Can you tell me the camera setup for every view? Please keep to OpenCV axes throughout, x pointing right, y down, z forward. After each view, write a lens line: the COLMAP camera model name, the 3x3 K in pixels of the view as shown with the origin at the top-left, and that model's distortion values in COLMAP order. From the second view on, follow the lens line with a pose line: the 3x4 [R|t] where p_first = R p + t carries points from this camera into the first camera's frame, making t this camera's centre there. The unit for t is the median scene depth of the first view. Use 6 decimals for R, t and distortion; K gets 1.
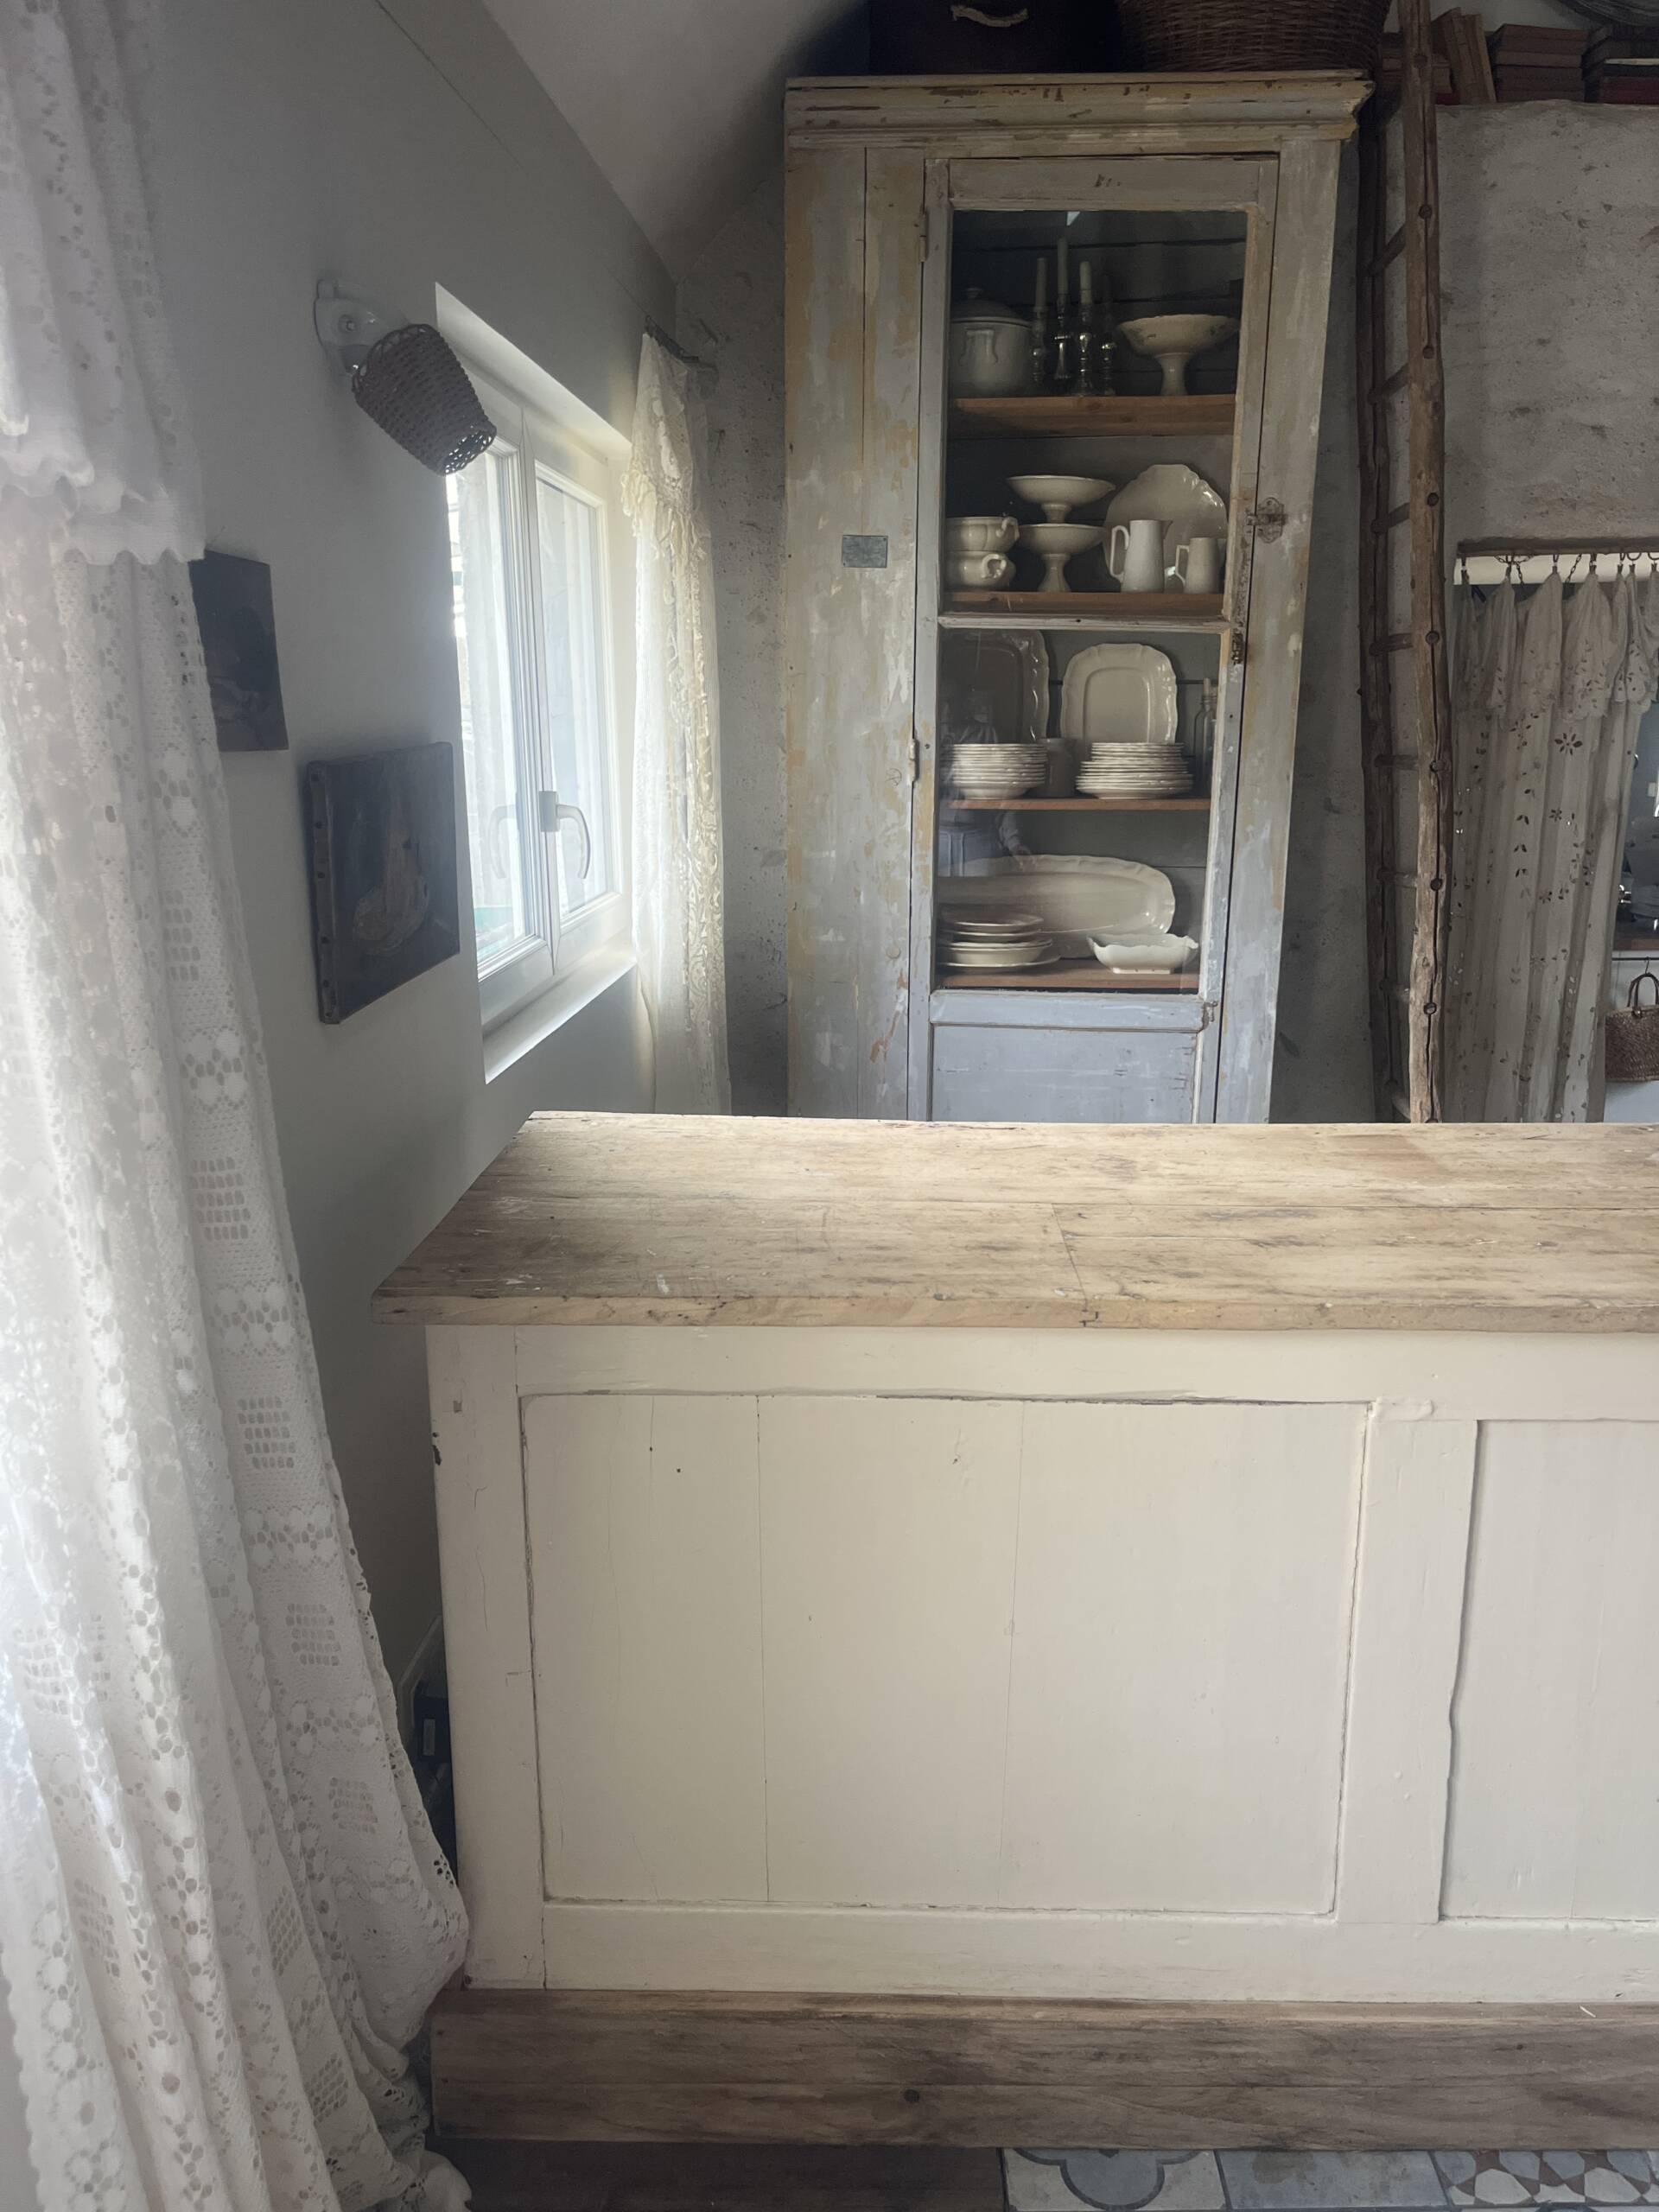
lens RADIAL K [[1679.6, 0, 829.5], [0, 1679.6, 1106.0], [0, 0, 1]] dist [0.060847, -0.099555]
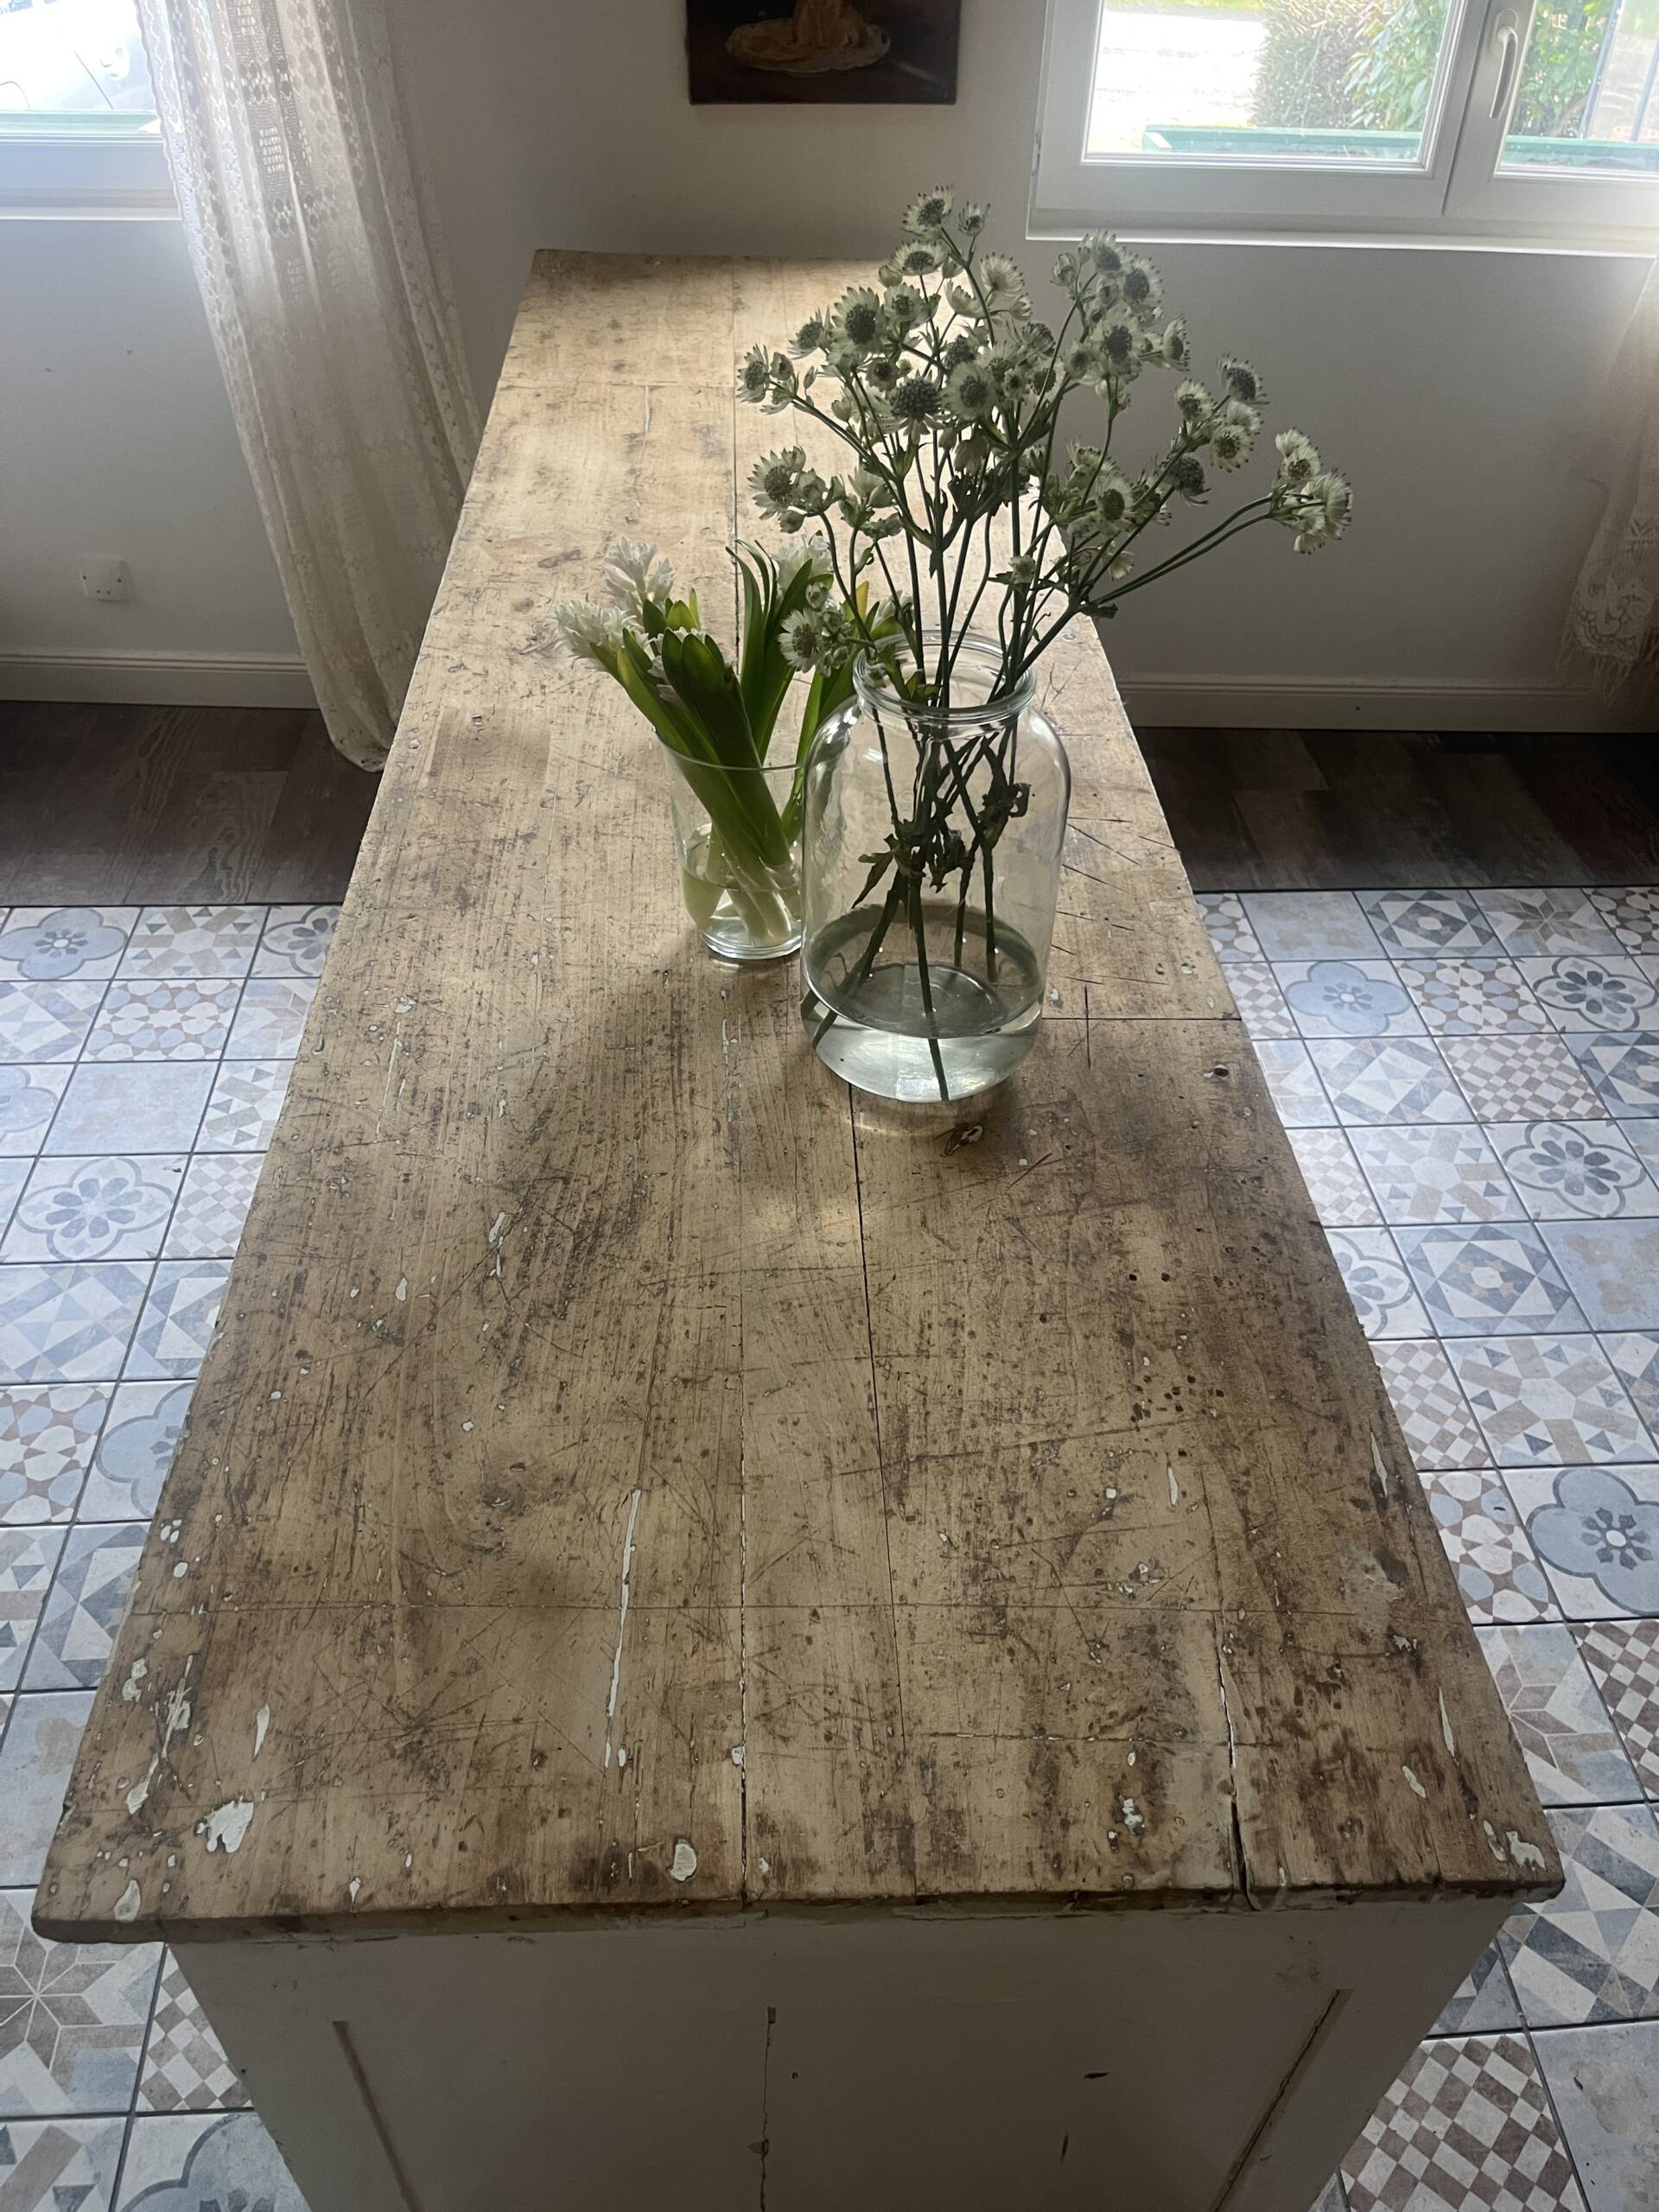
lens RADIAL K [[1682.0, 0, 832.7], [0, 1682.0, 1115.8], [0, 0, 1]] dist [0.058162, -0.099348]
pose [[0.079229, 0.661413, -0.745826, 1.315805], [-0.252969, 0.737027, 0.626736, -0.324943], [0.964225, 0.139015, 0.225711, 0.752107]]
